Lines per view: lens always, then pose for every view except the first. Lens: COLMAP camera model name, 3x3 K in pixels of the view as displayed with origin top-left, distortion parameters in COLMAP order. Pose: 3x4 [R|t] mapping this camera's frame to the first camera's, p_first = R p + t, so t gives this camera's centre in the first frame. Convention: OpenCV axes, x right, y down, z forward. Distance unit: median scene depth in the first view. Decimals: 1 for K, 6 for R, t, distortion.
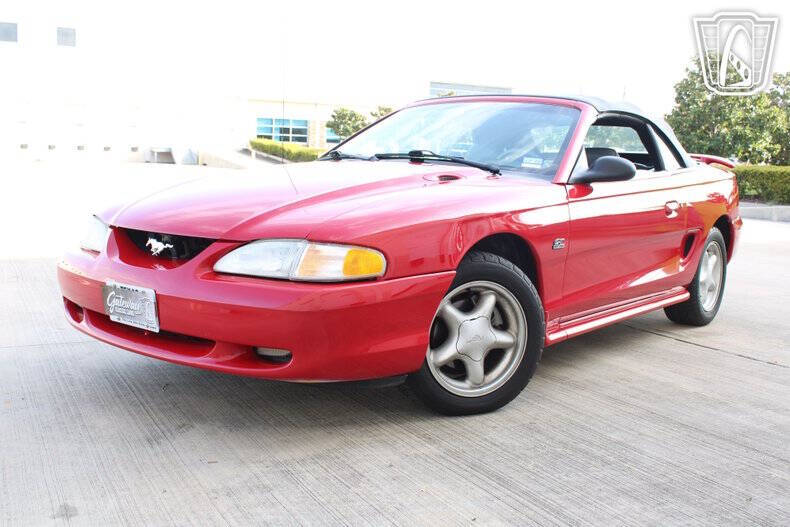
lens RADIAL K [[837.6, 0, 395.0], [0, 837.6, 263.5], [0, 0, 1]] dist [-0.091307, -0.005491]
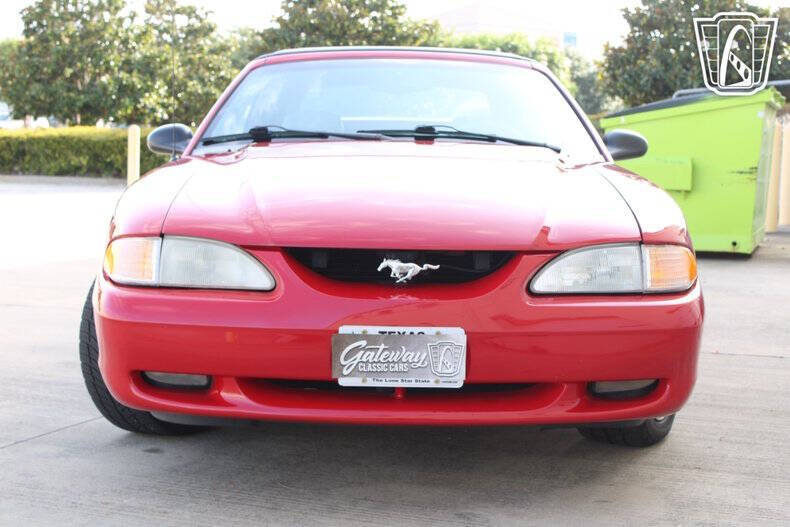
lens RADIAL K [[1282.6, 0, 393.4], [0, 1282.6, 213.0], [0, 0, 1]] dist [0.007527, -0.008444]
pose [[0.772381, -0.054485, 0.632818, -0.114545], [0.087436, 0.995949, -0.020969, -0.005405], [-0.629112, 0.071527, 0.774016, 0.019450]]
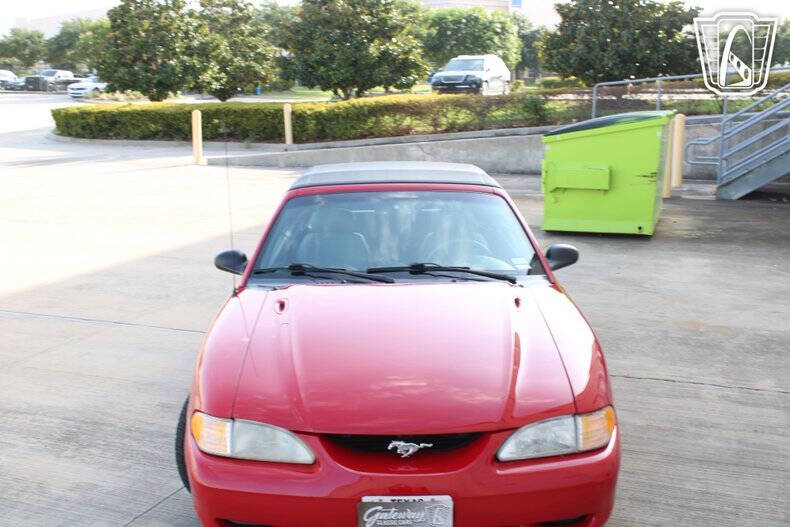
lens RADIAL K [[942.4, 0, 393.1], [0, 942.4, 224.6], [0, 0, 1]] dist [-0.043476, 0.010472]
pose [[0.767420, -0.139223, 0.625846, -0.112432], [0.111752, 0.990243, 0.083253, -0.044150], [-0.631330, 0.006049, 0.775490, 0.017428]]
